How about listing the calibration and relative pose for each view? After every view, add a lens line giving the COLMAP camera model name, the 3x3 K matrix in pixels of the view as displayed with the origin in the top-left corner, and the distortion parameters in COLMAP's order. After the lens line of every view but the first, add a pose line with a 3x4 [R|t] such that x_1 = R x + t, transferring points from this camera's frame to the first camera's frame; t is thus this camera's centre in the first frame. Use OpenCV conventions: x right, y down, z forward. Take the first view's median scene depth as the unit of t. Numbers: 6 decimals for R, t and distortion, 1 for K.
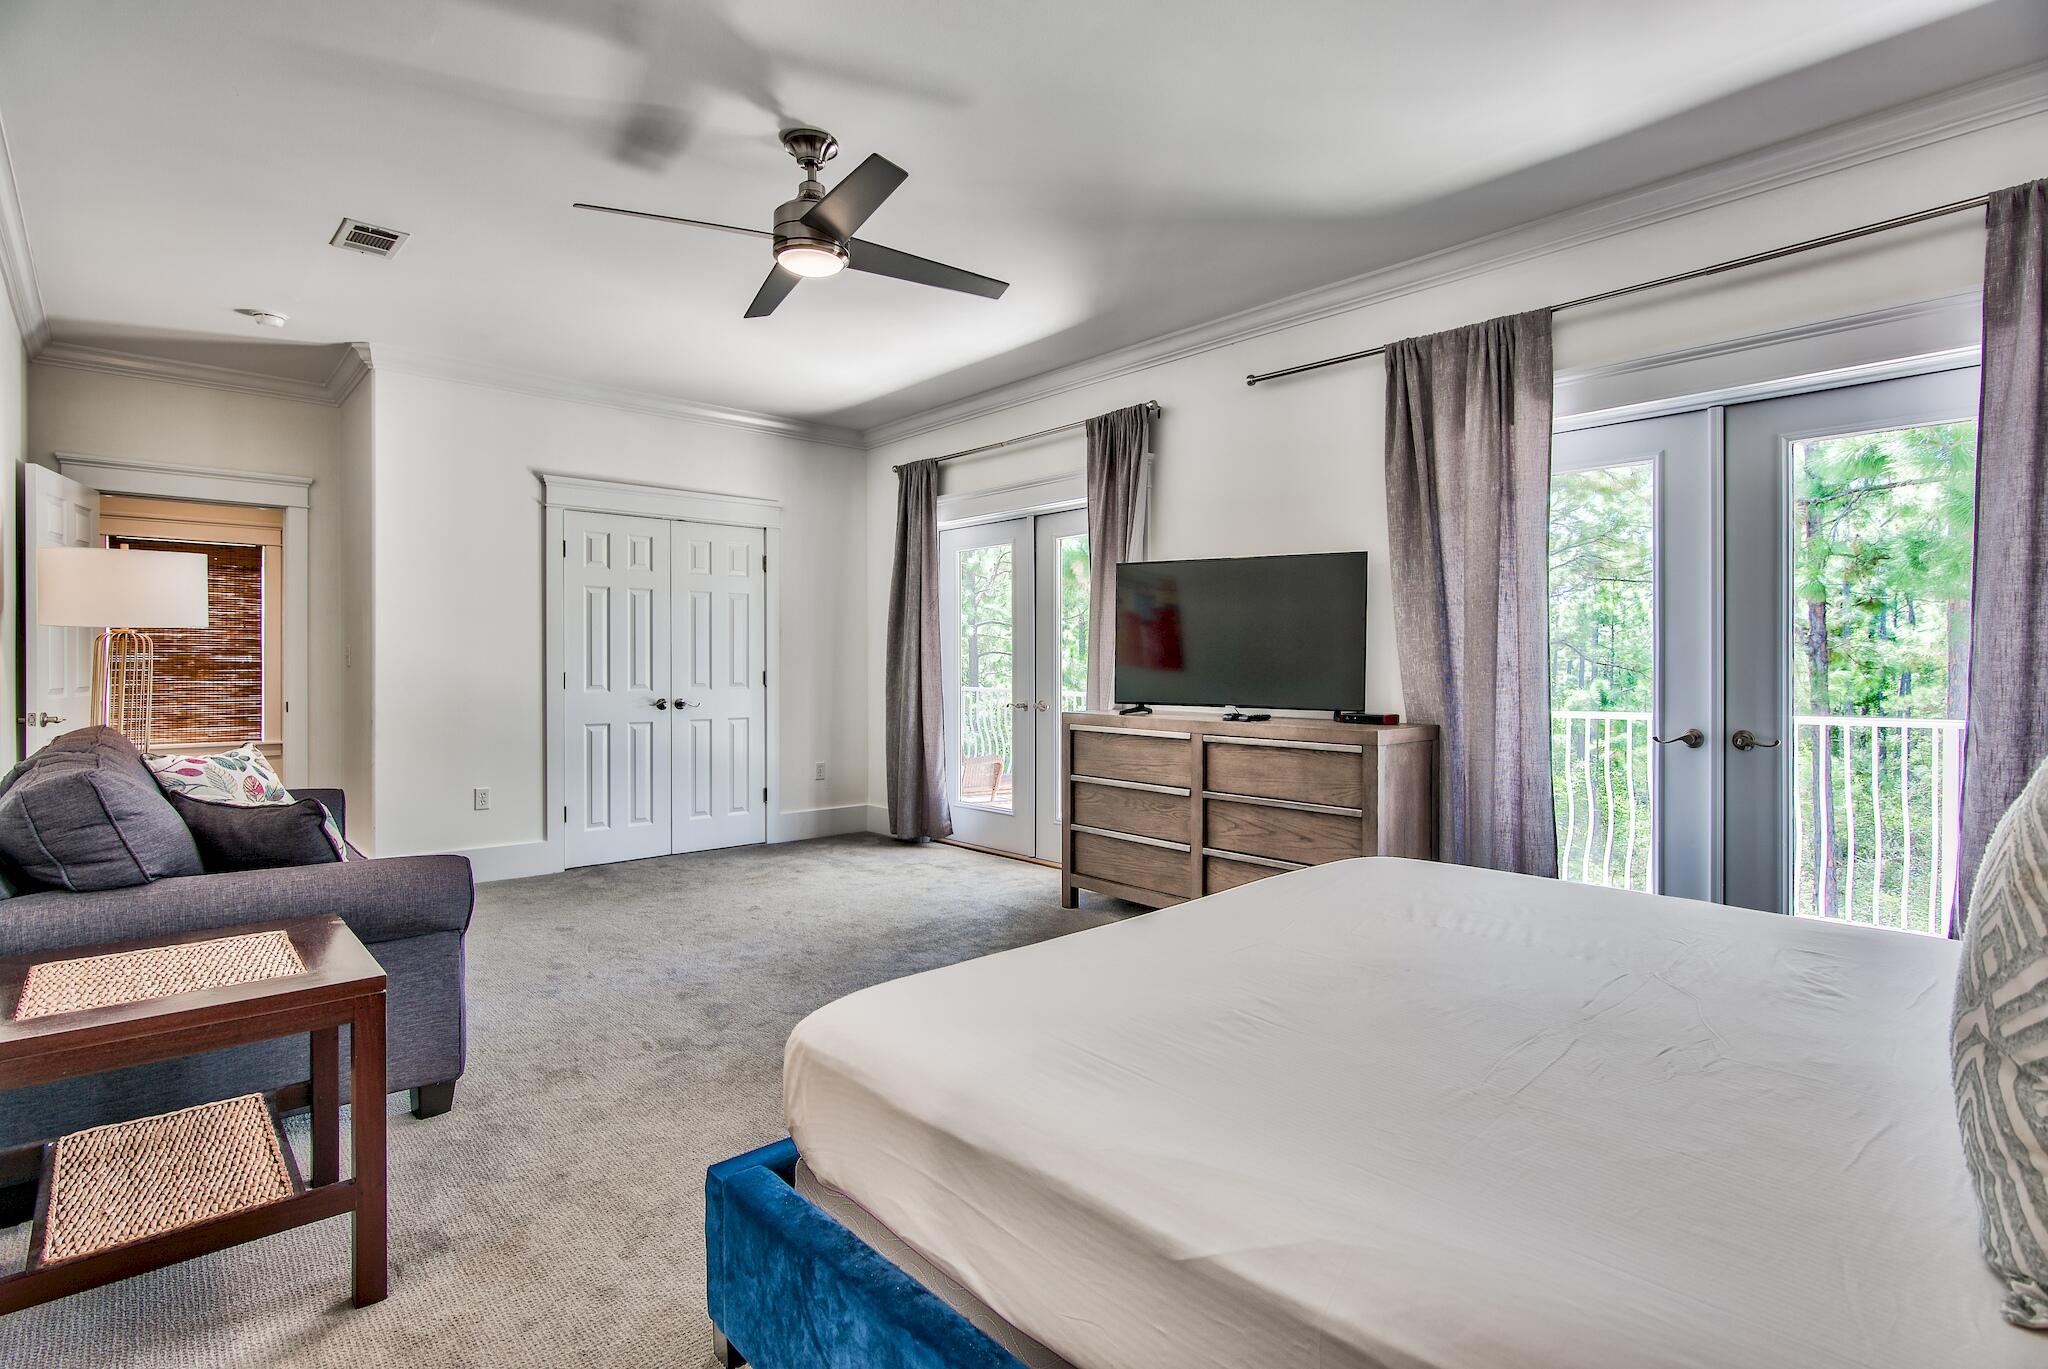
lens RADIAL K [[933.1, 0, 1029.7], [0, 933.1, 671.1], [0, 0, 1]] dist [-0.002484, -0.000433]
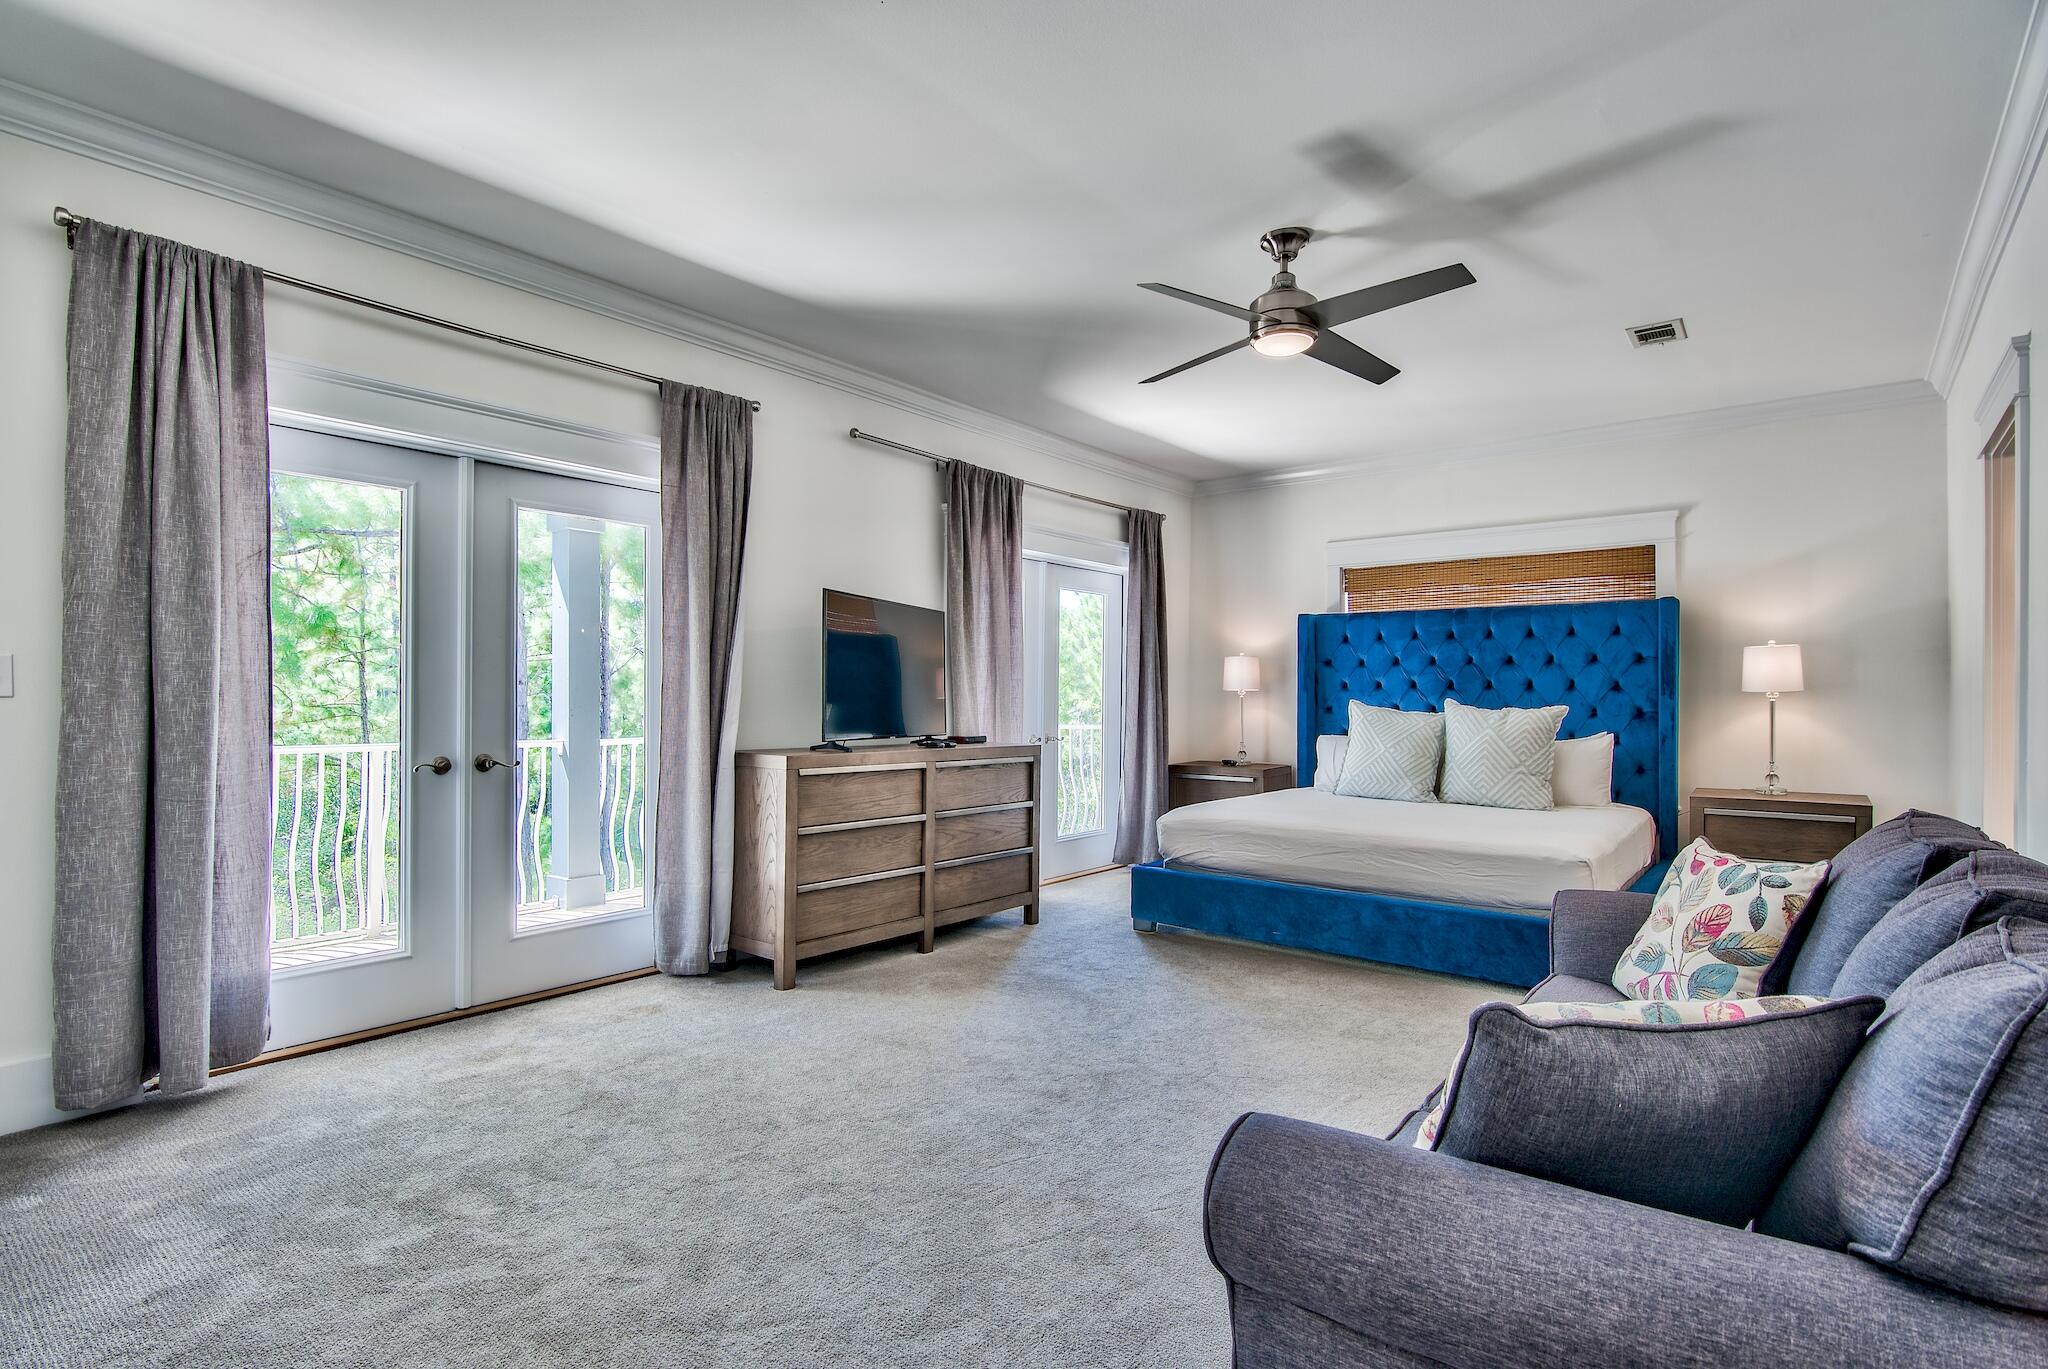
lens RADIAL K [[997.7, 0, 1029.1], [0, 997.7, 692.3], [0, 0, 1]] dist [-0.007619, 0.000363]
pose [[-0.124532, 0.005677, 0.992199, -0.754704], [0.000885, 0.999984, -0.005610, -0.006376], [-0.992215, 0.000179, -0.124535, 0.772711]]
